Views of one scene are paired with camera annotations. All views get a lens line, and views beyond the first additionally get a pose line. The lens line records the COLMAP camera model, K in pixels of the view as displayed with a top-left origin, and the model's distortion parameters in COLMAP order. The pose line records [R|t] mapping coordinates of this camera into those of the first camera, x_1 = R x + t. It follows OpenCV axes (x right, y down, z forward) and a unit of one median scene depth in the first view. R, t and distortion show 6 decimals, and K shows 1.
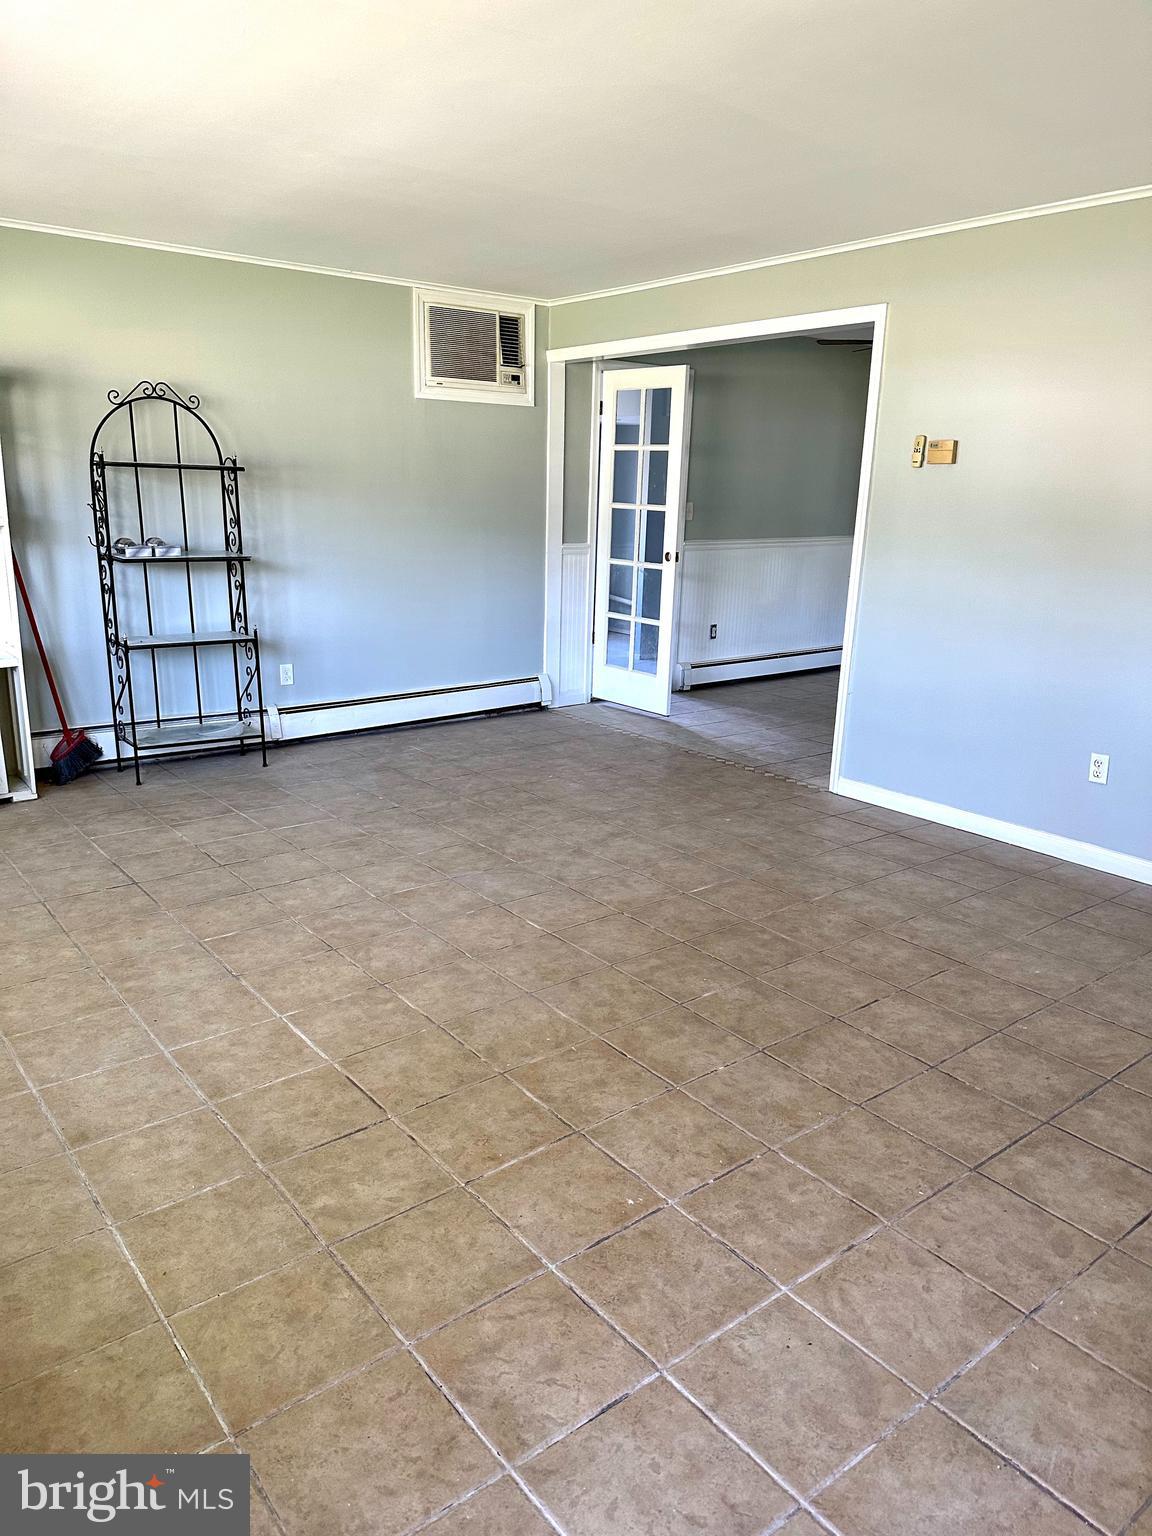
lens RADIAL K [[1077.9, 0, 579.1], [0, 1077.9, 773.1], [0, 0, 1]] dist [-0.004842, -0.001153]
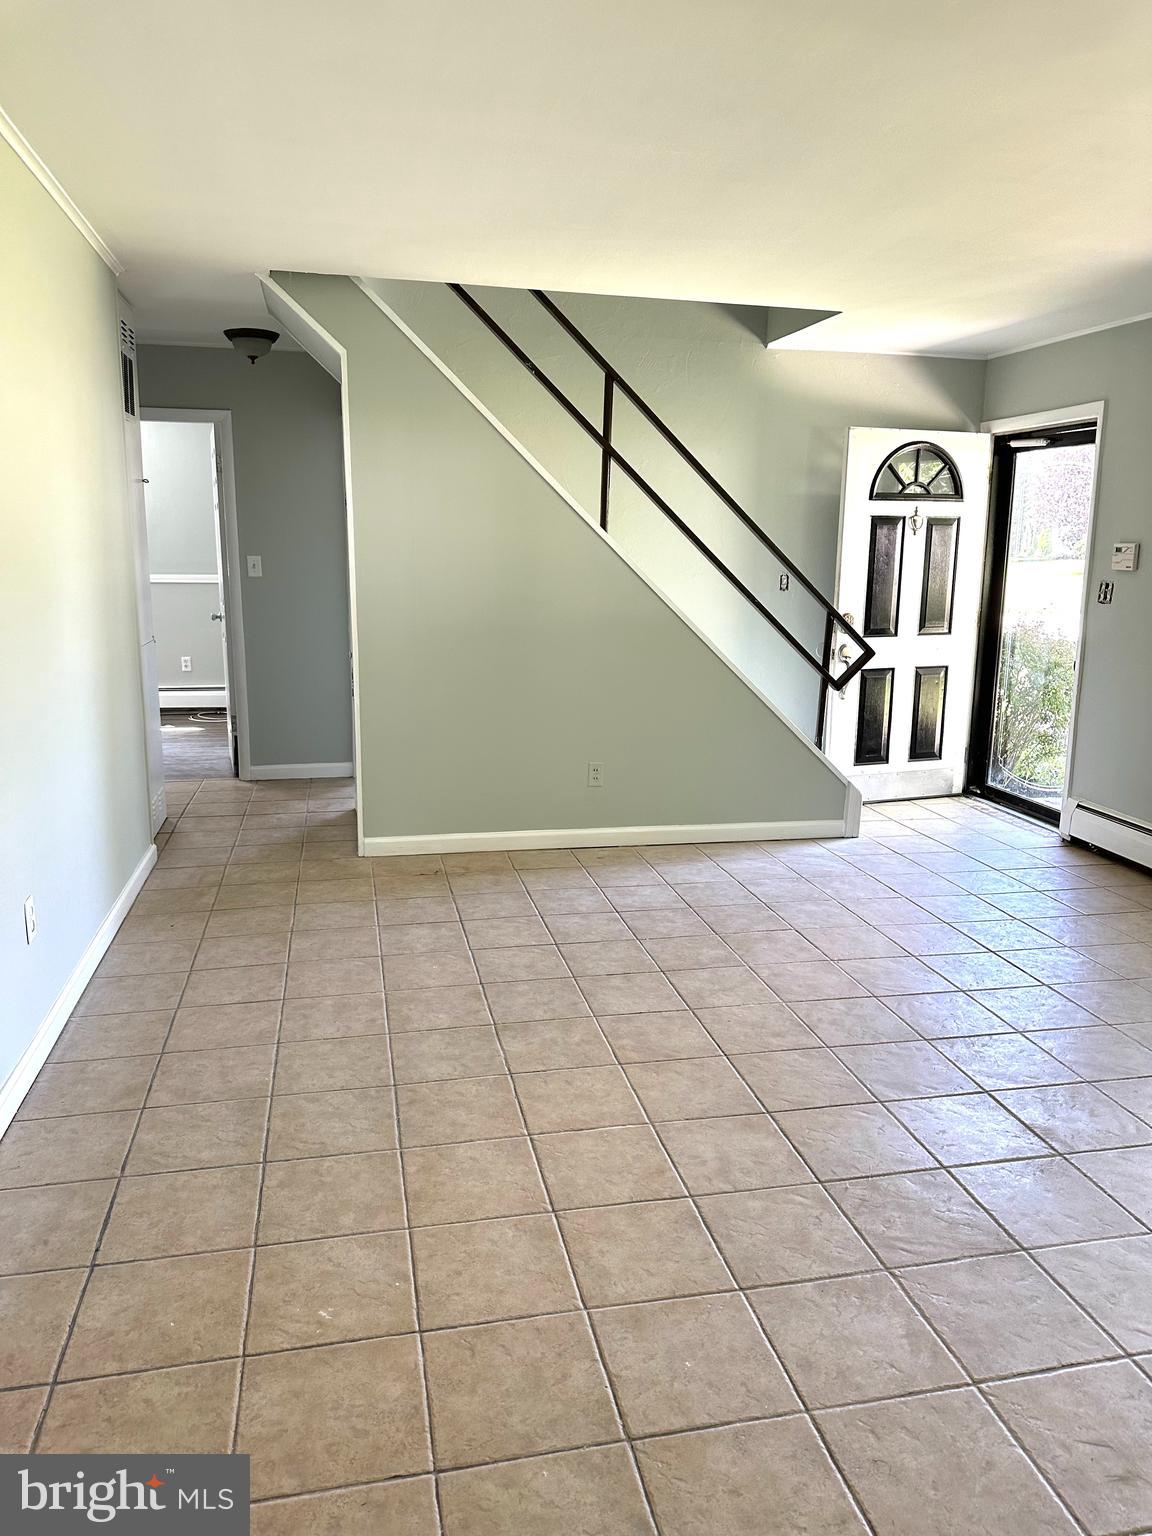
lens RADIAL K [[1077.9, 0, 574.2], [0, 1077.9, 766.4], [0, 0, 1]] dist [-0.004842, -0.001153]
pose [[-0.898866, -0.110167, 0.424151, -0.122749], [0.089609, 0.901227, 0.423982, -0.387981], [-0.428965, 0.419110, -0.800210, 1.494444]]
